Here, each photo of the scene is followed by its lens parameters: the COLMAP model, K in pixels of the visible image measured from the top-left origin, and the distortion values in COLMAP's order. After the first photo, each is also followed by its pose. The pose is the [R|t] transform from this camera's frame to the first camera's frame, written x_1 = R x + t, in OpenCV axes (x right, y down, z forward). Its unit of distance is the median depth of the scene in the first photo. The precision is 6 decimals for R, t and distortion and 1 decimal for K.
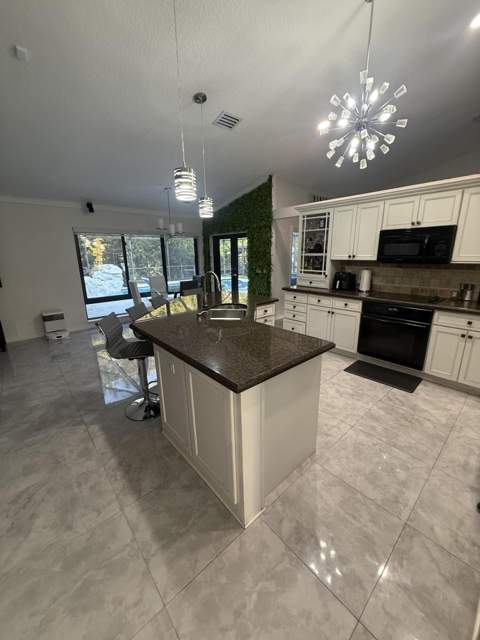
lens RADIAL K [[255.0, 0, 240.5], [0, 255.0, 319.8], [0, 0, 1]] dist [-0.000629, -0.000383]
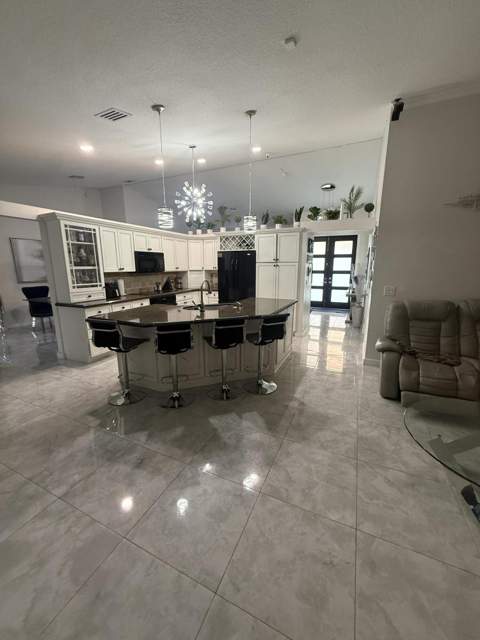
lens RADIAL K [[255.0, 0, 241.8], [0, 255.0, 319.4], [0, 0, 1]] dist [-0.000629, -0.000383]
pose [[-0.415633, -0.178129, 0.891919, -0.920956], [0.233043, 0.927042, 0.293741, -0.234192], [-0.879170, 0.329944, -0.343798, 0.931321]]
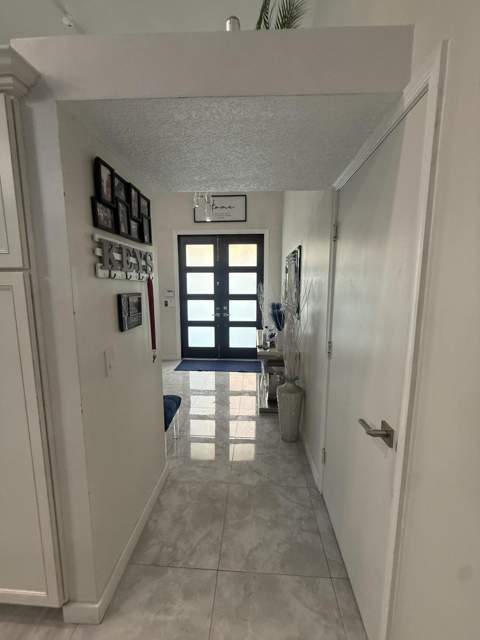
lens RADIAL K [[255.0, 0, 239.9], [0, 255.0, 319.5], [0, 0, 1]] dist [-0.000629, -0.000383]
pose [[-0.713545, -0.084792, 0.695459, -0.640399], [0.182118, 0.936078, 0.300983, -0.167488], [-0.676525, 0.341421, -0.652492, 0.659095]]
